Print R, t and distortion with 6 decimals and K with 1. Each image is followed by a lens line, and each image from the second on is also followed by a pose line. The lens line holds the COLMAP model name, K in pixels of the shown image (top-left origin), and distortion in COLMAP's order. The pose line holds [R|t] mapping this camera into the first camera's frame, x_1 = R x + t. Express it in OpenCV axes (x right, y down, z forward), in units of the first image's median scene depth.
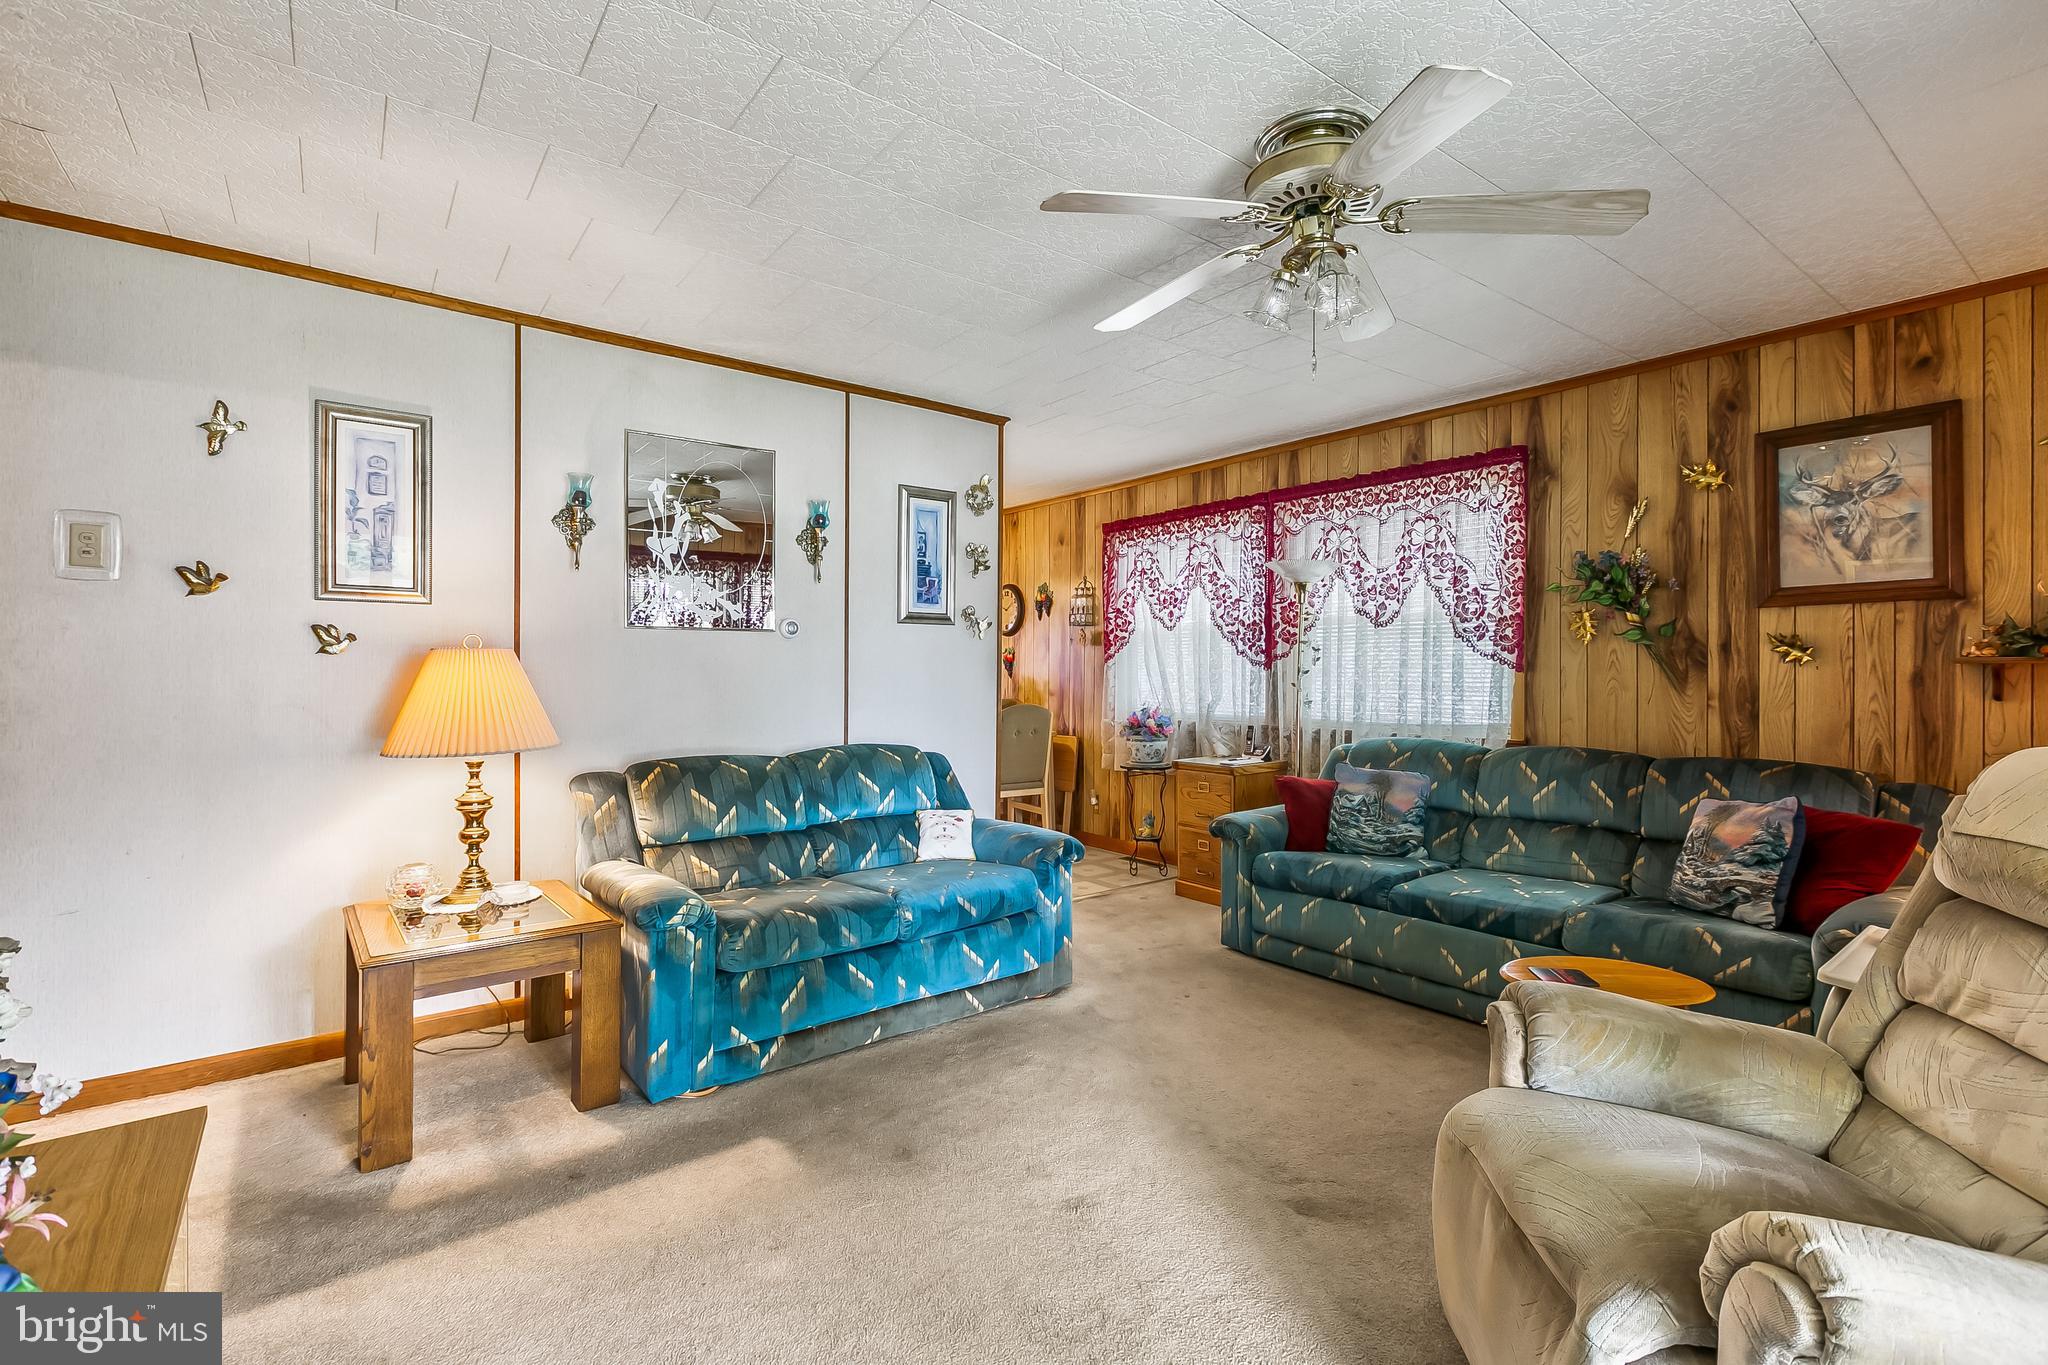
lens RADIAL K [[920.5, 0, 1015.8], [0, 920.5, 679.3], [0, 0, 1]] dist [0.000444, -0.000303]
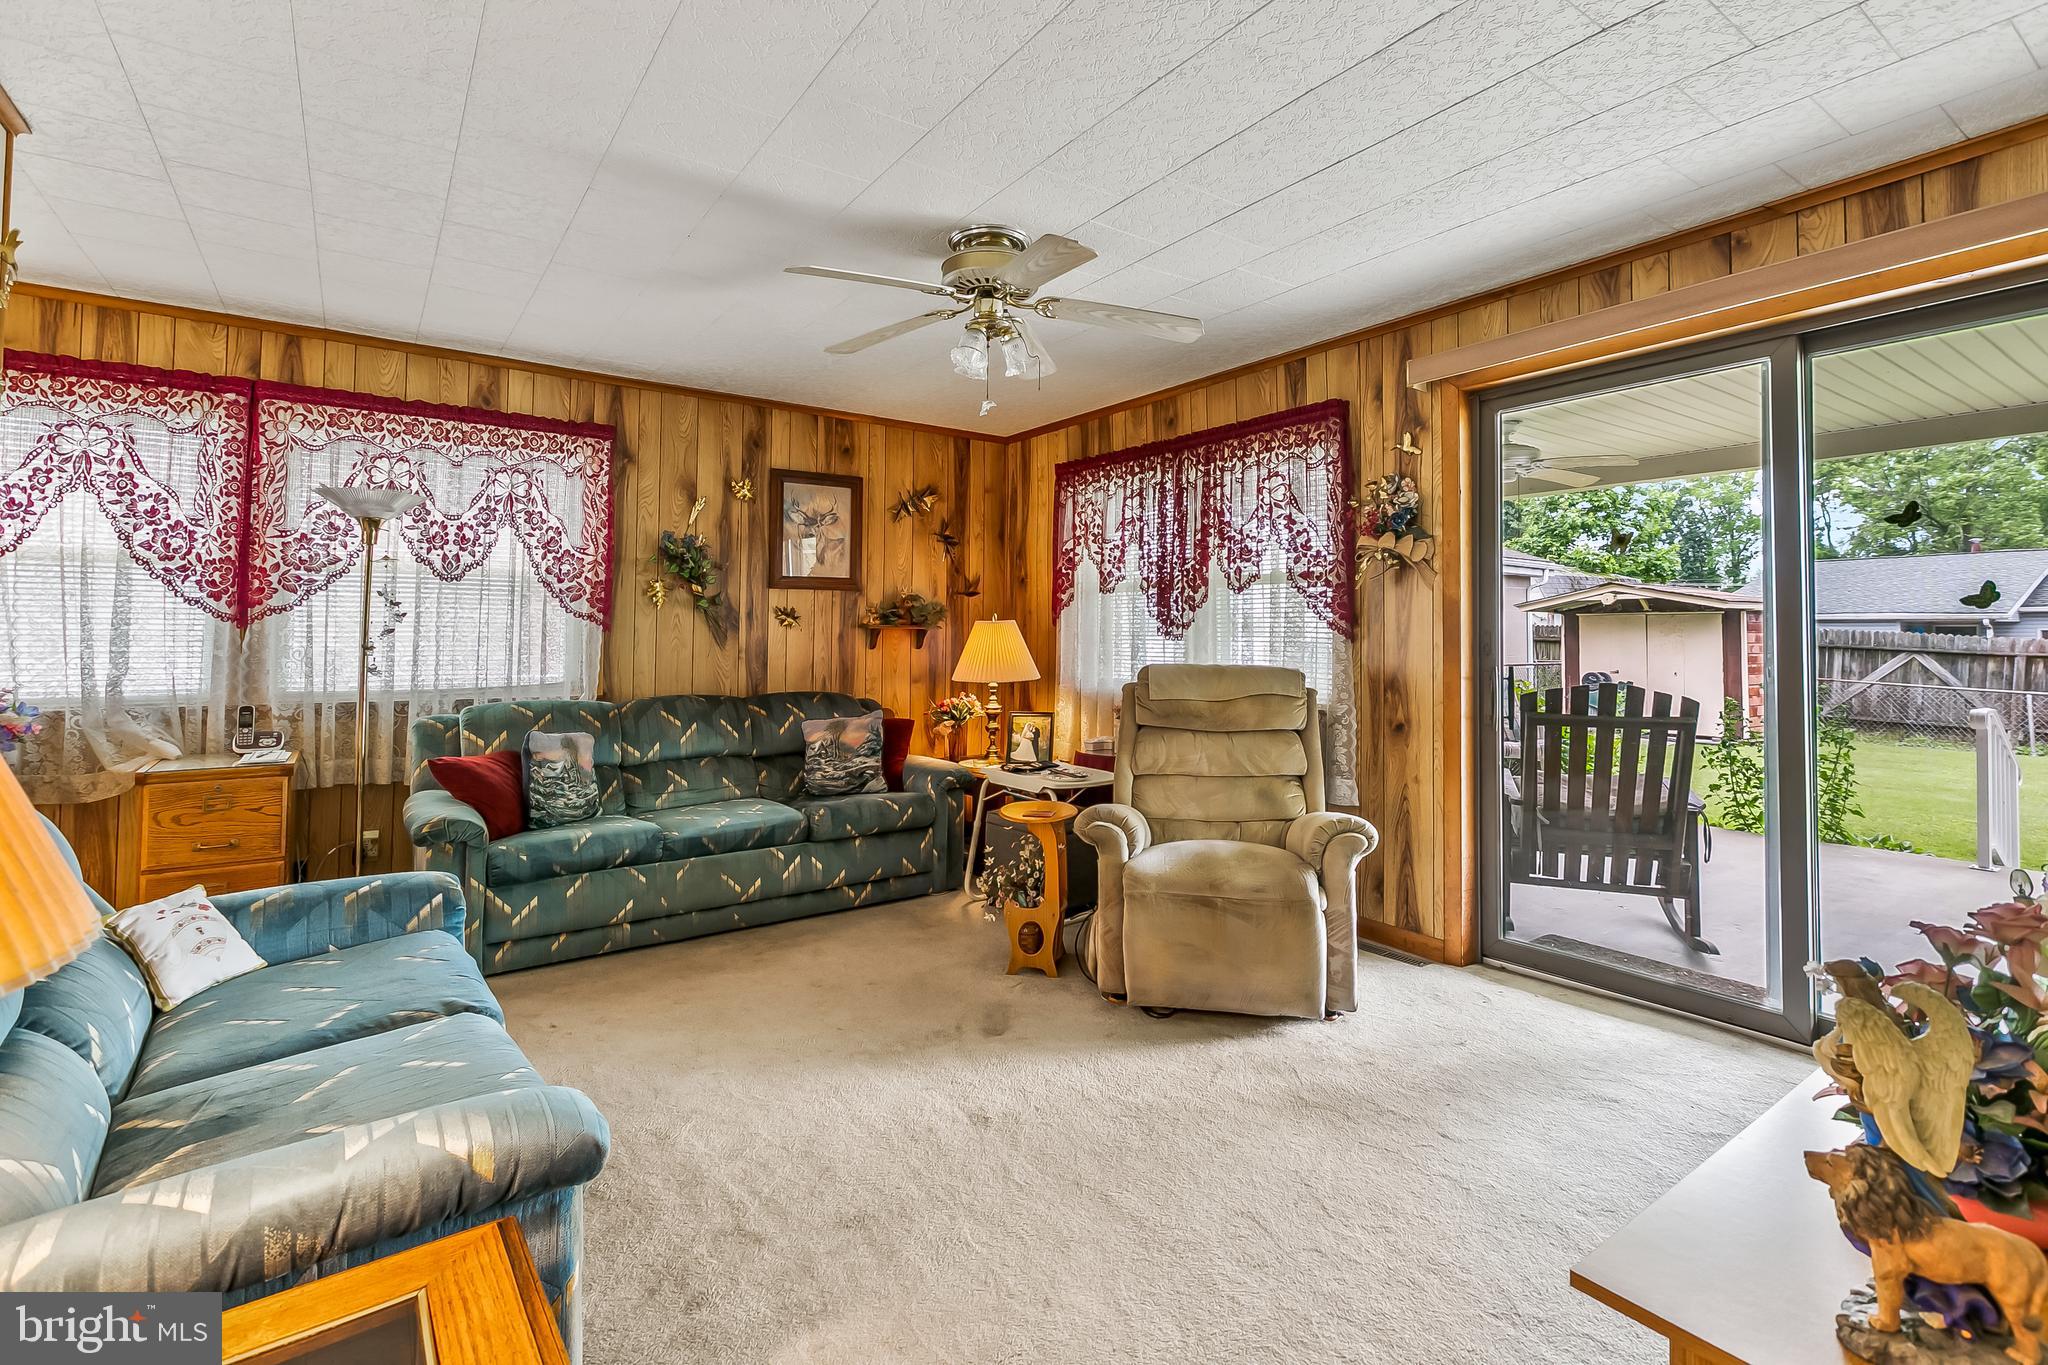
lens RADIAL K [[920.5, 0, 1037.3], [0, 920.5, 623.8], [0, 0, 1]] dist [0.000444, -0.000303]
pose [[0.022811, 0.014033, 0.999641, -0.576359], [0.006257, 0.999880, -0.014179, 0.000806], [-0.999720, 0.006578, 0.022720, 0.506091]]
